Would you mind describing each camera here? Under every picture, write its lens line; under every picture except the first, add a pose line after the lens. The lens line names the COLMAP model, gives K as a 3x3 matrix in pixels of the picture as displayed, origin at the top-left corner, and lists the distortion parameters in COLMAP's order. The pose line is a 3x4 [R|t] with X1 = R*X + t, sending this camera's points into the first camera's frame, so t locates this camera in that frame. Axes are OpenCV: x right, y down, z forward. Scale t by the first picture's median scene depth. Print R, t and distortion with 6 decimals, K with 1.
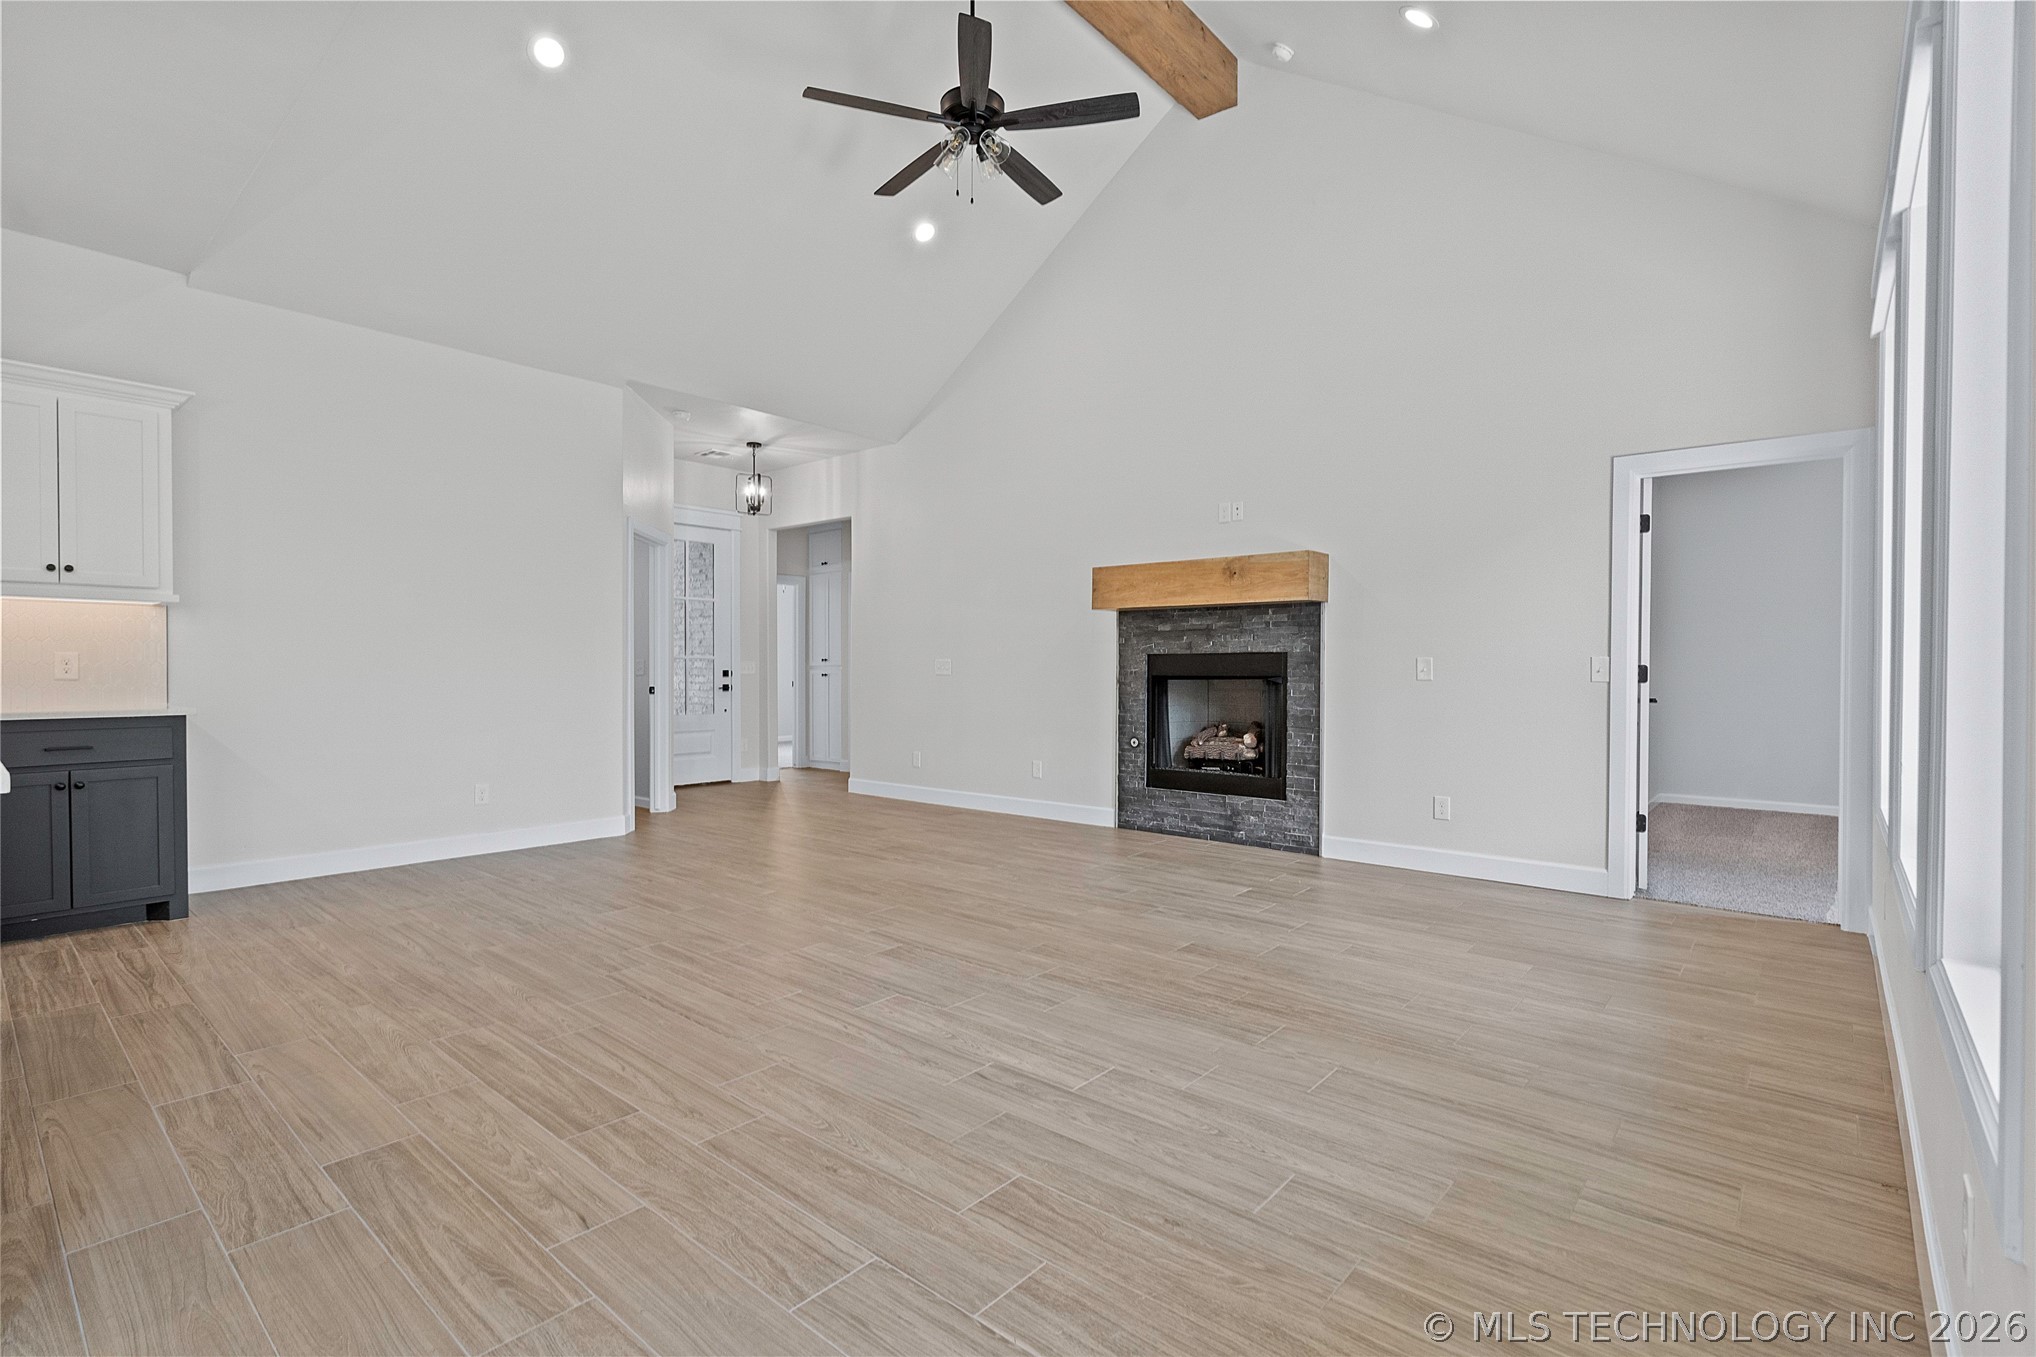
lens RADIAL K [[937.3, 0, 1018.0], [0, 937.3, 678.5], [0, 0, 1]] dist [-0.003922, 0.004097]
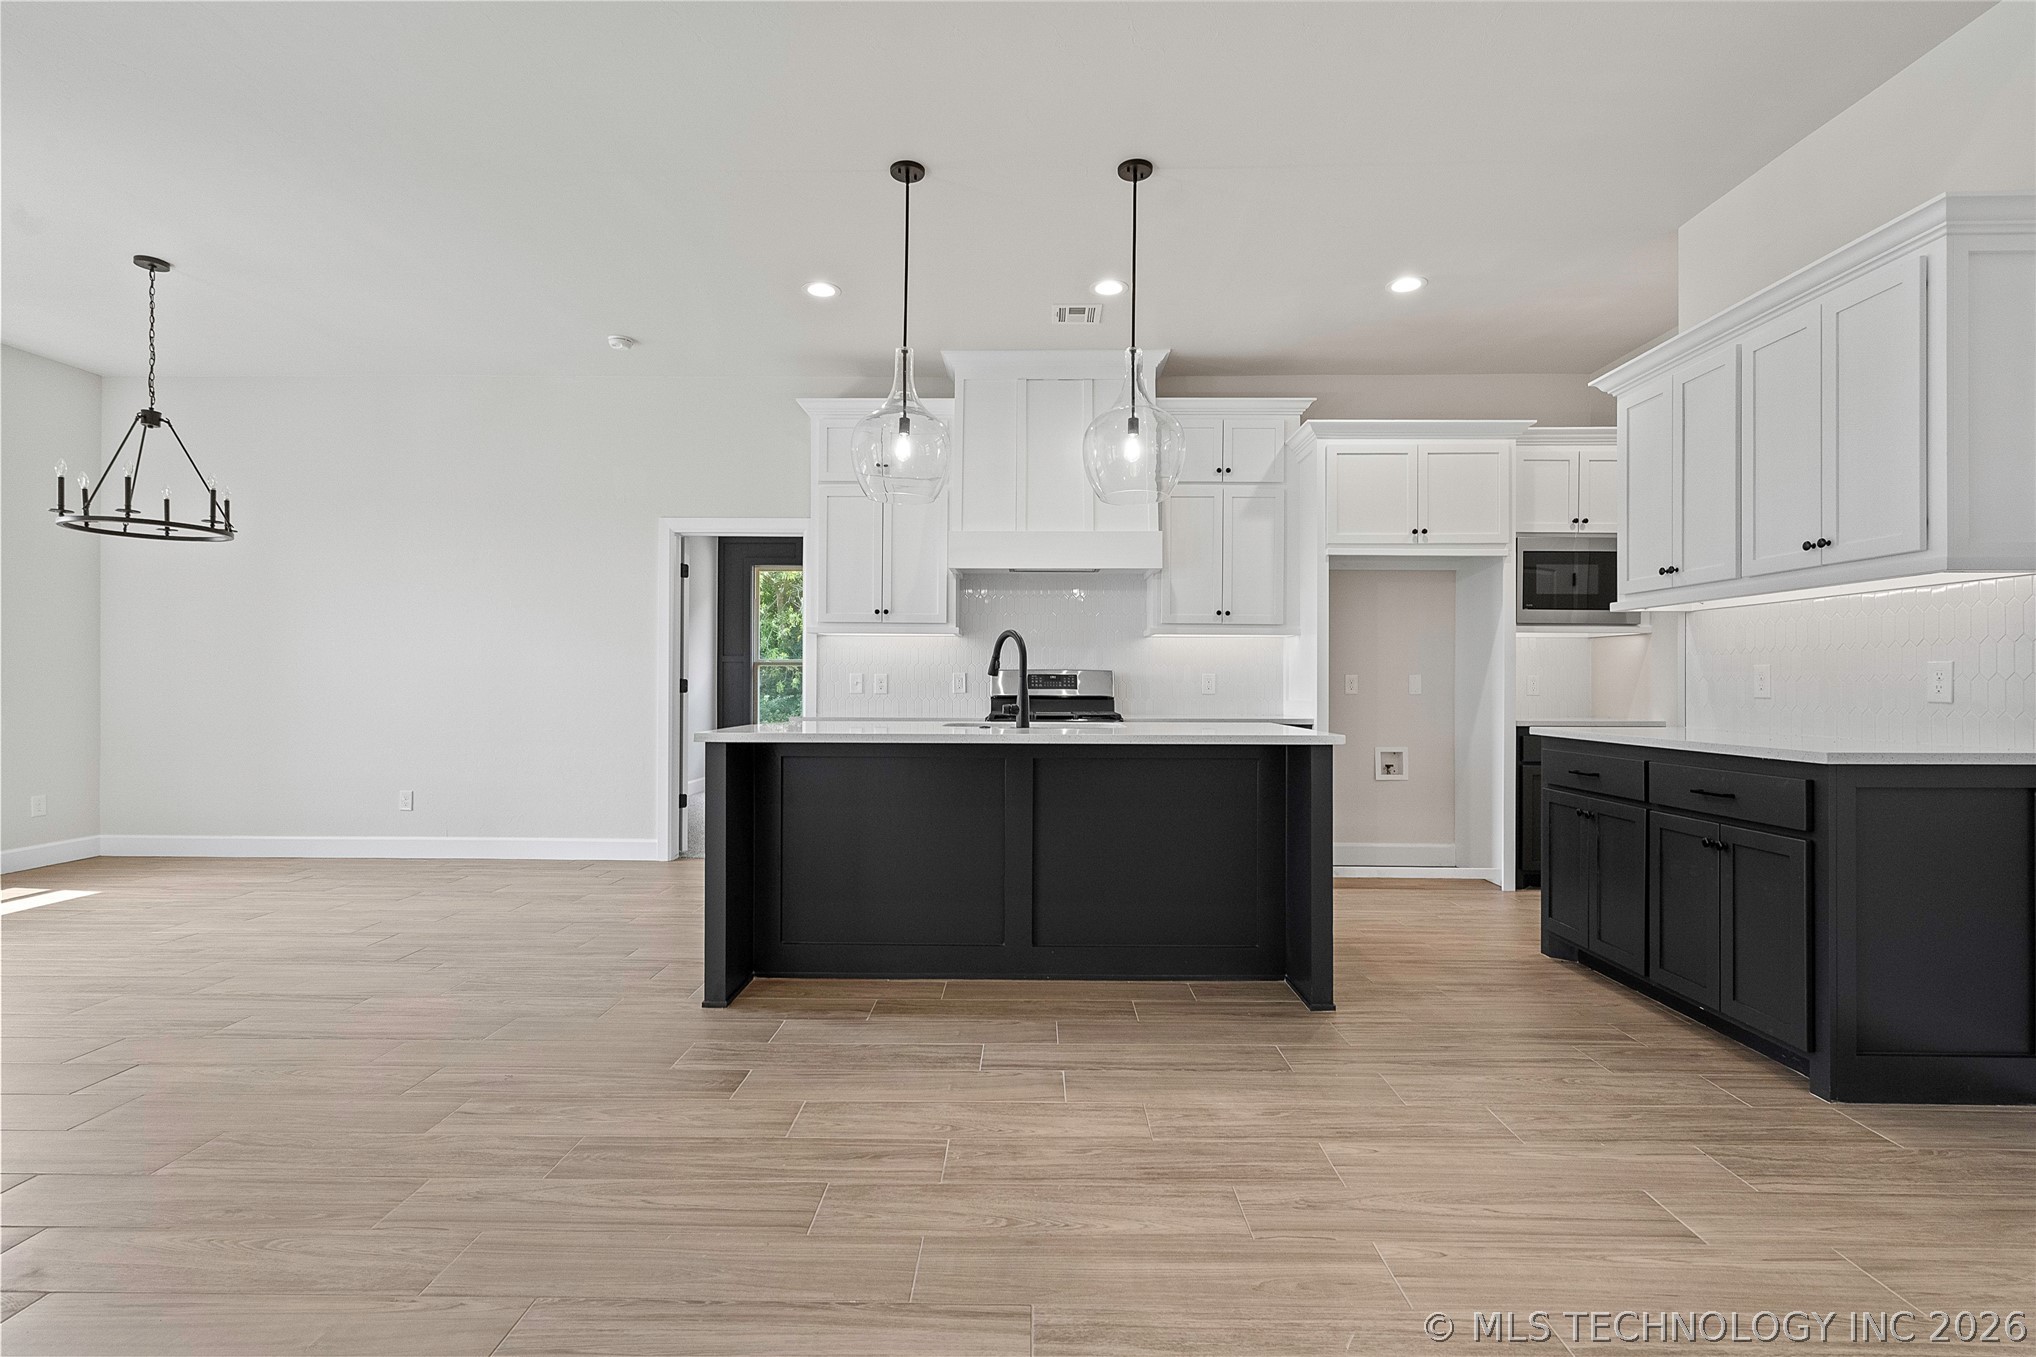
lens RADIAL K [[937.3, 0, 1018.0], [0, 937.3, 678.5], [0, 0, 1]] dist [-0.003922, 0.004097]
pose [[-0.768960, -0.005957, -0.639269, -0.073695], [-0.009221, 0.999956, 0.001774, -0.008543], [0.639230, 0.007259, -0.768981, 0.820348]]
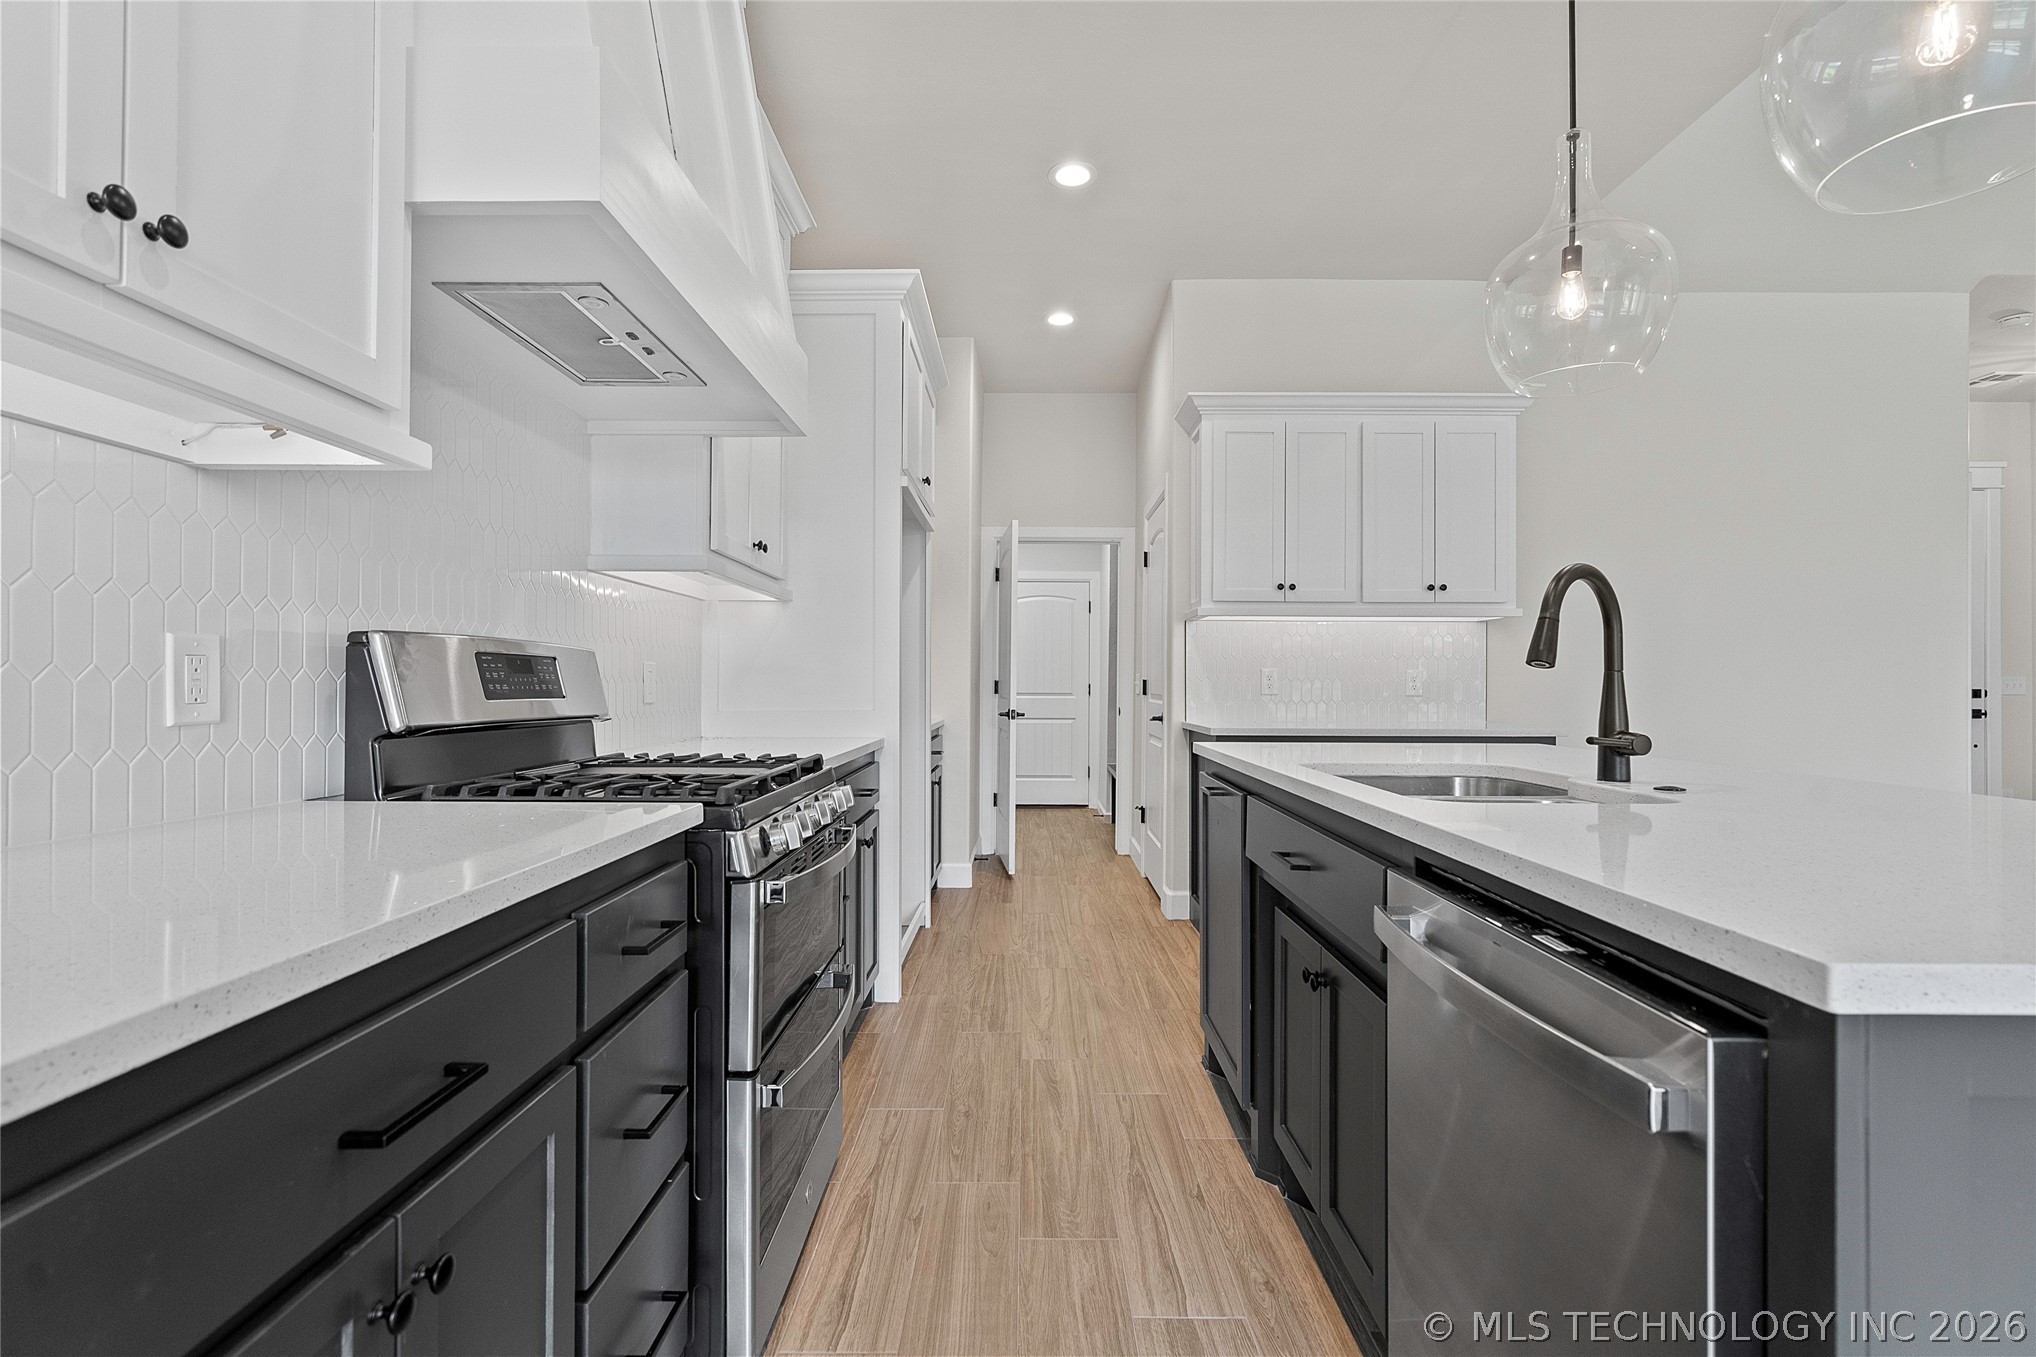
lens RADIAL K [[937.3, 0, 1018.0], [0, 937.3, 678.5], [0, 0, 1]] dist [-0.003922, 0.004097]
pose [[0.648030, -0.002308, -0.761611, -0.381632], [-0.010646, 0.999870, -0.012089, -0.001014], [0.761540, 0.015942, 0.647922, -0.006706]]
